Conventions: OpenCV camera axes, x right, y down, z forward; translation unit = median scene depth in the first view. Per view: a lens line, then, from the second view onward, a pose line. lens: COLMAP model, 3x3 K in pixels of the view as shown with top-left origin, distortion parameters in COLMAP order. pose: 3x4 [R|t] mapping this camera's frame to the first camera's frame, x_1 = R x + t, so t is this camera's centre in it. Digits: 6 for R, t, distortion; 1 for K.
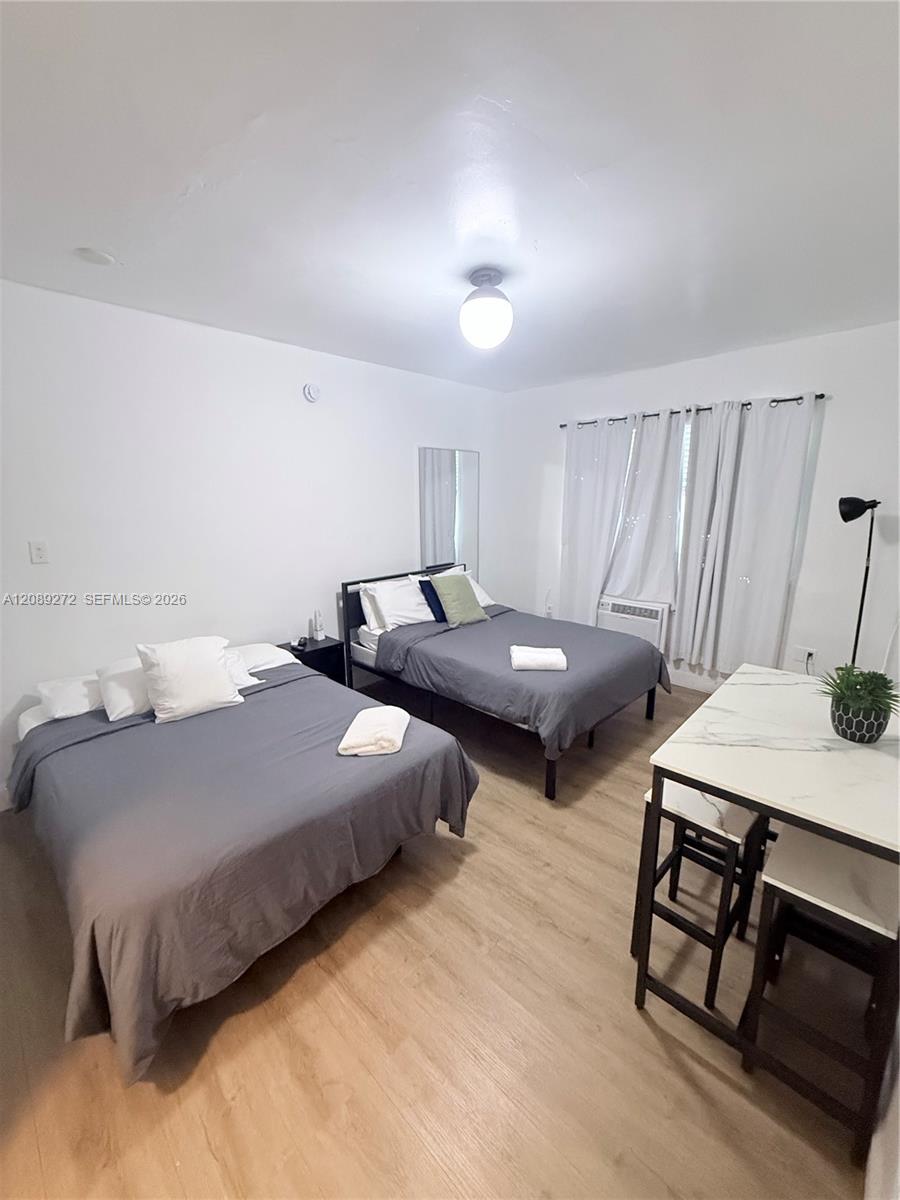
lens RADIAL K [[478.9, 0, 449.0], [0, 478.9, 596.7], [0, 0, 1]] dist [-0.001741, 0.000254]
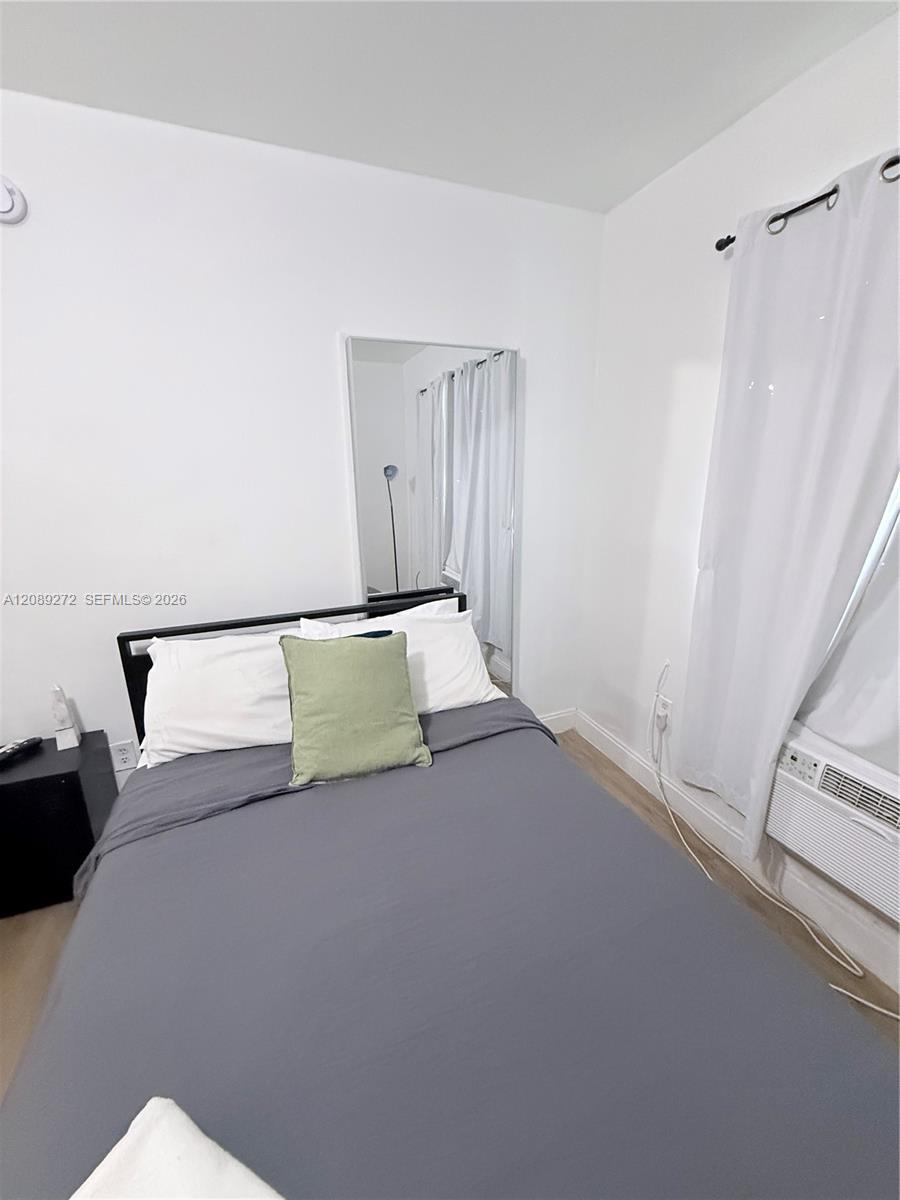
lens RADIAL K [[478.9, 0, 449.0], [0, 478.9, 596.7], [0, 0, 1]] dist [-0.001741, 0.000254]
pose [[0.916140, 0.091042, -0.390383, 0.216673], [-0.072917, 0.995469, 0.061036, -0.099742], [0.394171, -0.027452, 0.918627, 0.590313]]
